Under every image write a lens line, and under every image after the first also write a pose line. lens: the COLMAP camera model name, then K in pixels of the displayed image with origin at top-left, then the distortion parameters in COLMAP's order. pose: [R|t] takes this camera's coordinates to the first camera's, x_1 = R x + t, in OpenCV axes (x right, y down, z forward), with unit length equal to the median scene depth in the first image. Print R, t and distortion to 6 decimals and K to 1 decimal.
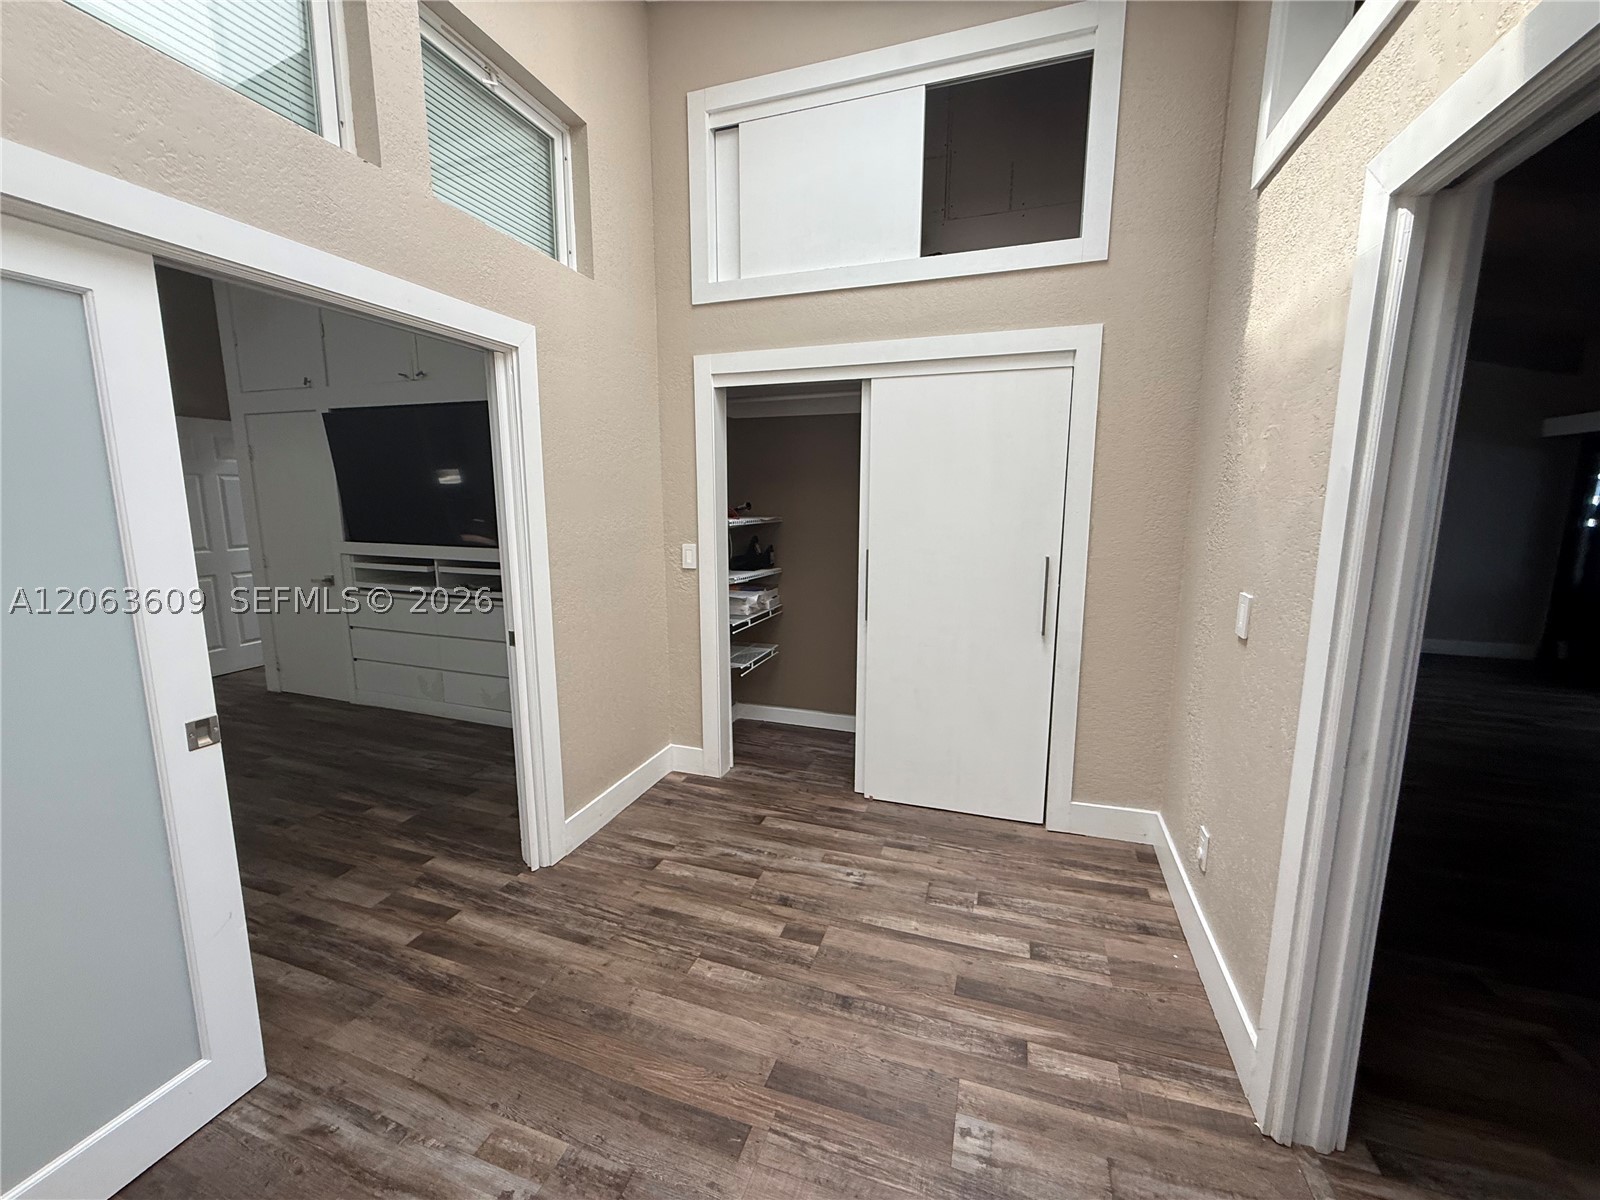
lens RADIAL K [[635.9, 0, 796.1], [0, 635.9, 596.8], [0, 0, 1]] dist [-0.000039, 0.000332]
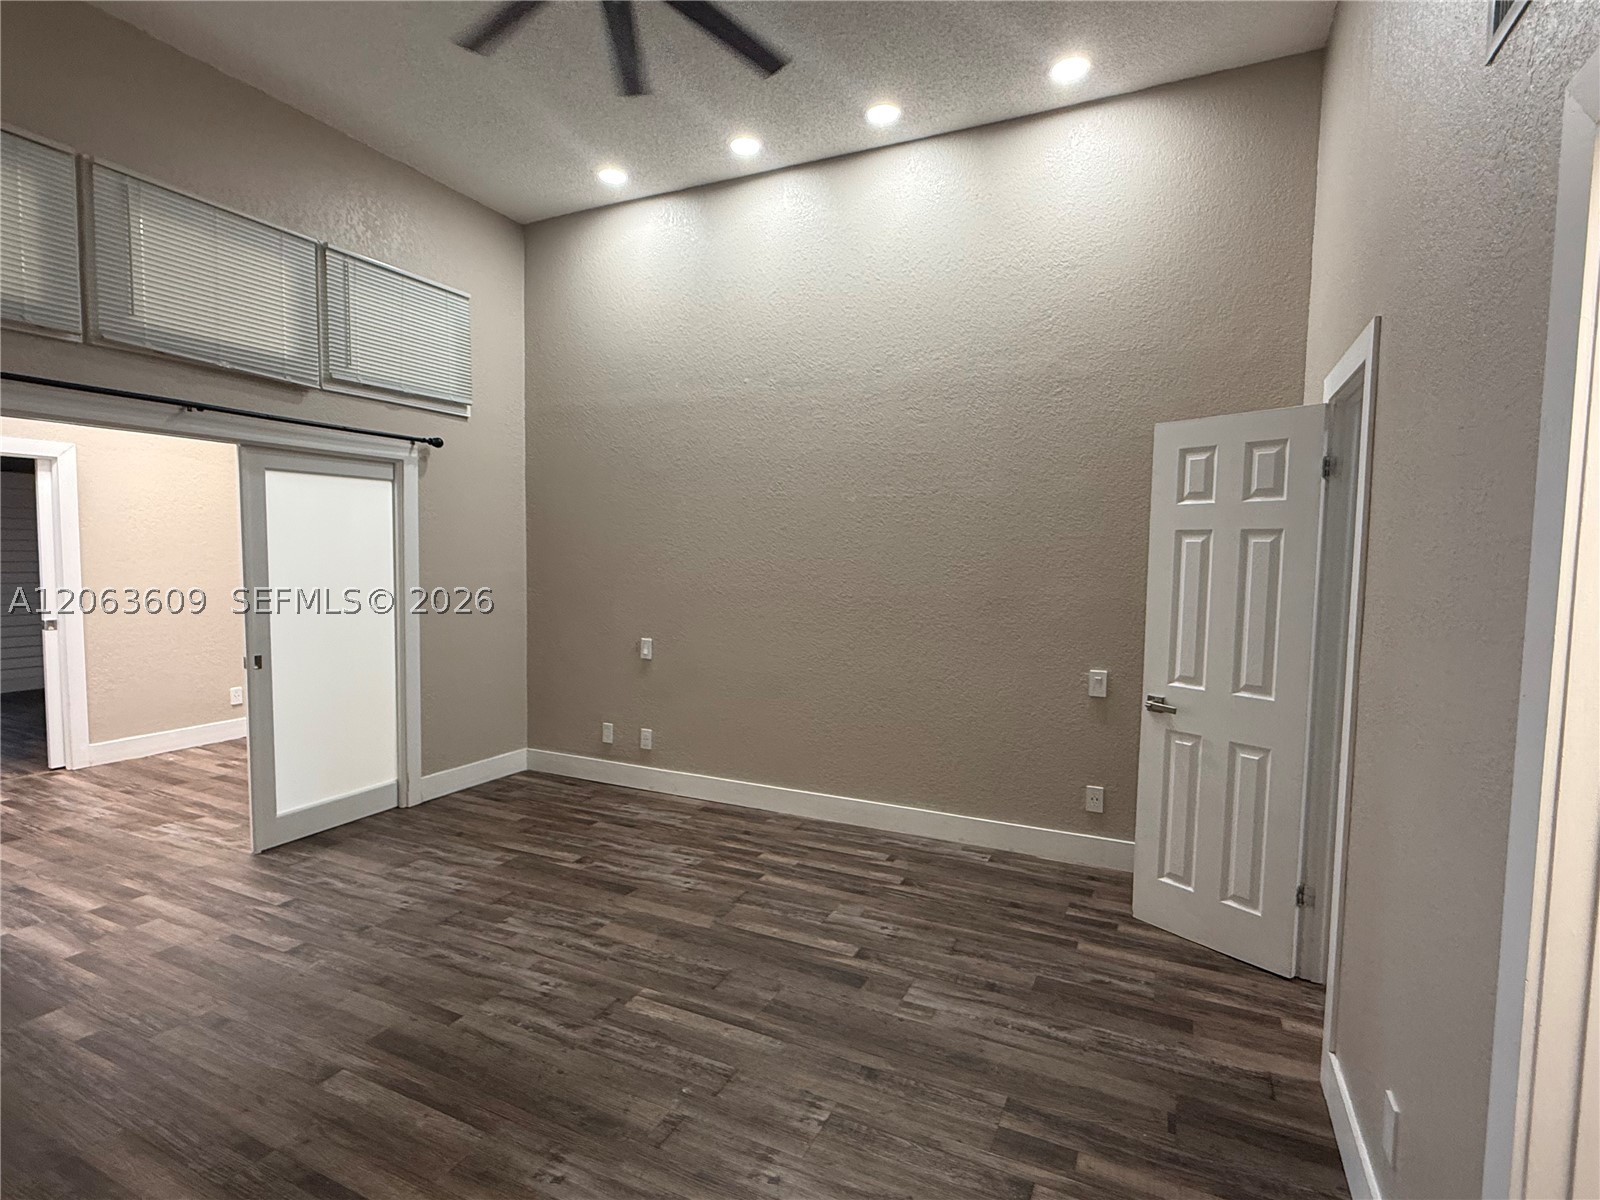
lens RADIAL K [[800.8, 0, 798.3], [0, 800.8, 604.3], [0, 0, 1]] dist [0.000858, 0.000672]
pose [[-0.993214, -0.027642, 0.112965, -1.098616], [-0.001708, 0.974706, 0.223483, -0.206598], [-0.116285, 0.221774, -0.968140, 1.202640]]
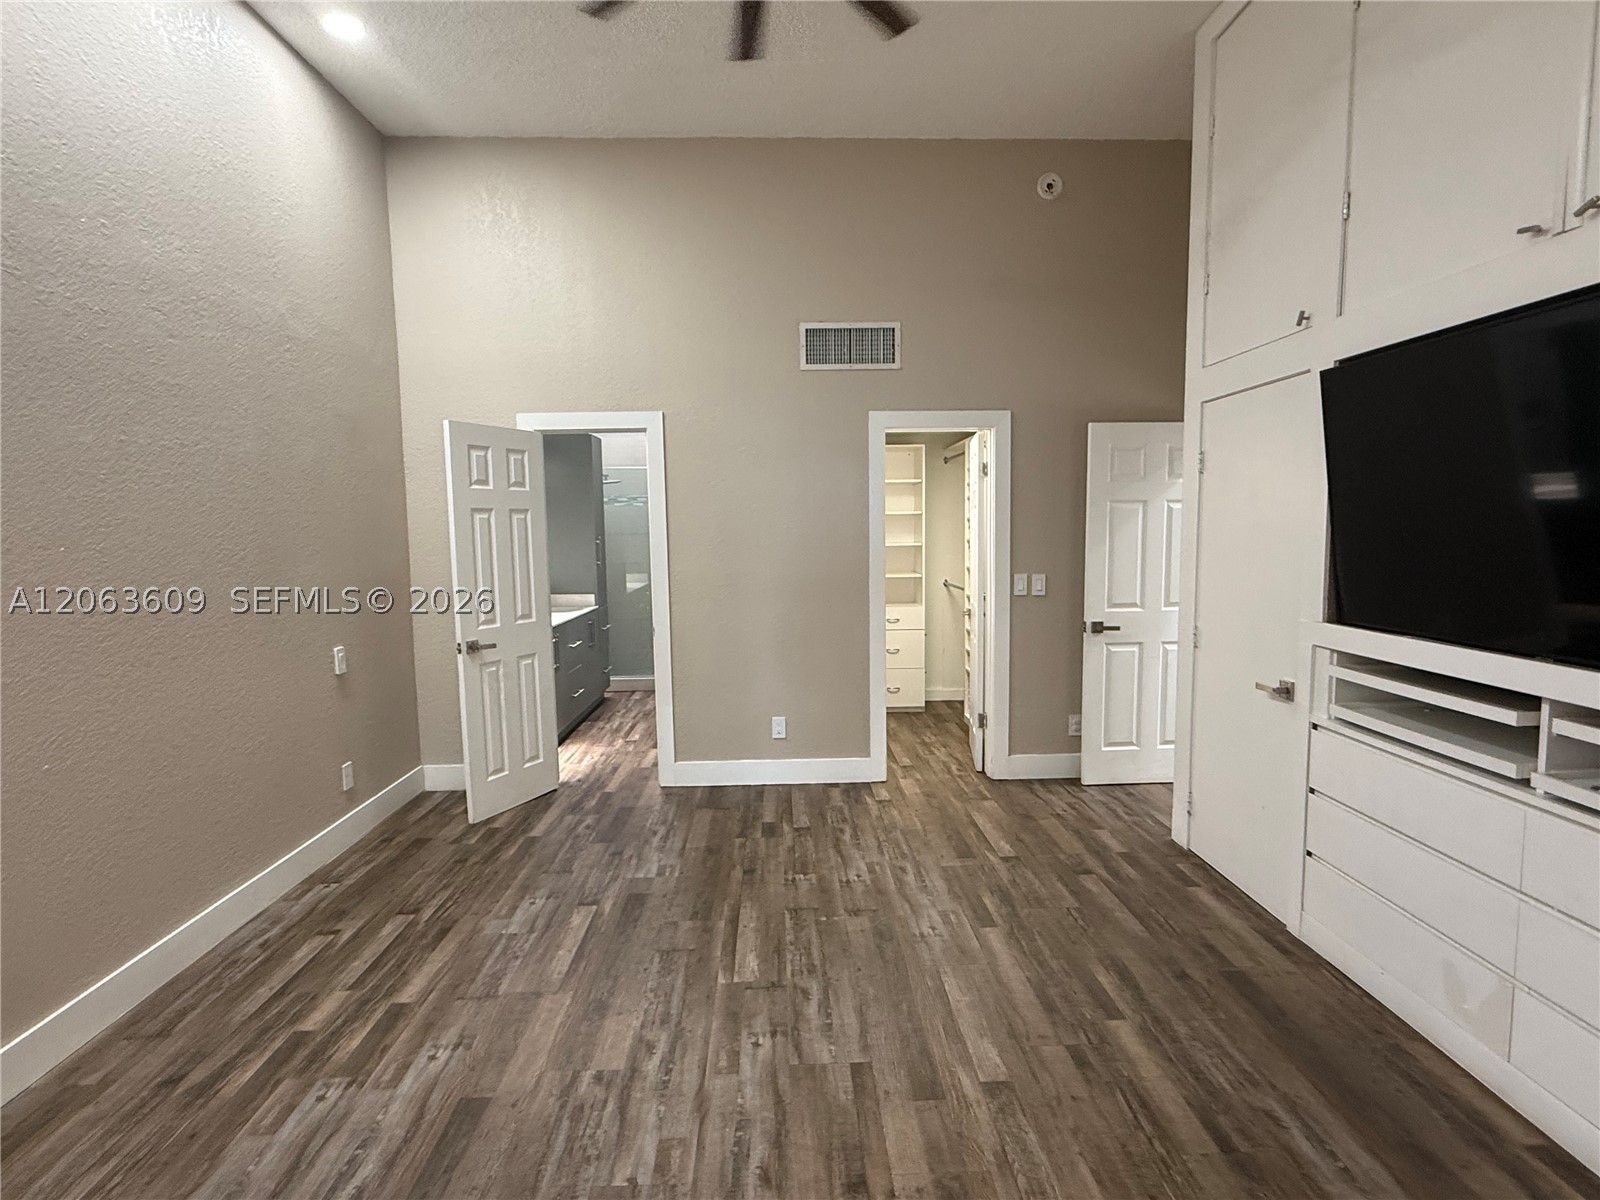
lens RADIAL K [[800.8, 0, 795.3], [0, 800.8, 605.7], [0, 0, 1]] dist [0.000858, 0.000672]
pose [[0.349699, 0.082231, -0.933246, -0.288325], [-0.132775, 0.990436, 0.037518, -0.073566], [0.927406, 0.110791, 0.357273, 0.416548]]
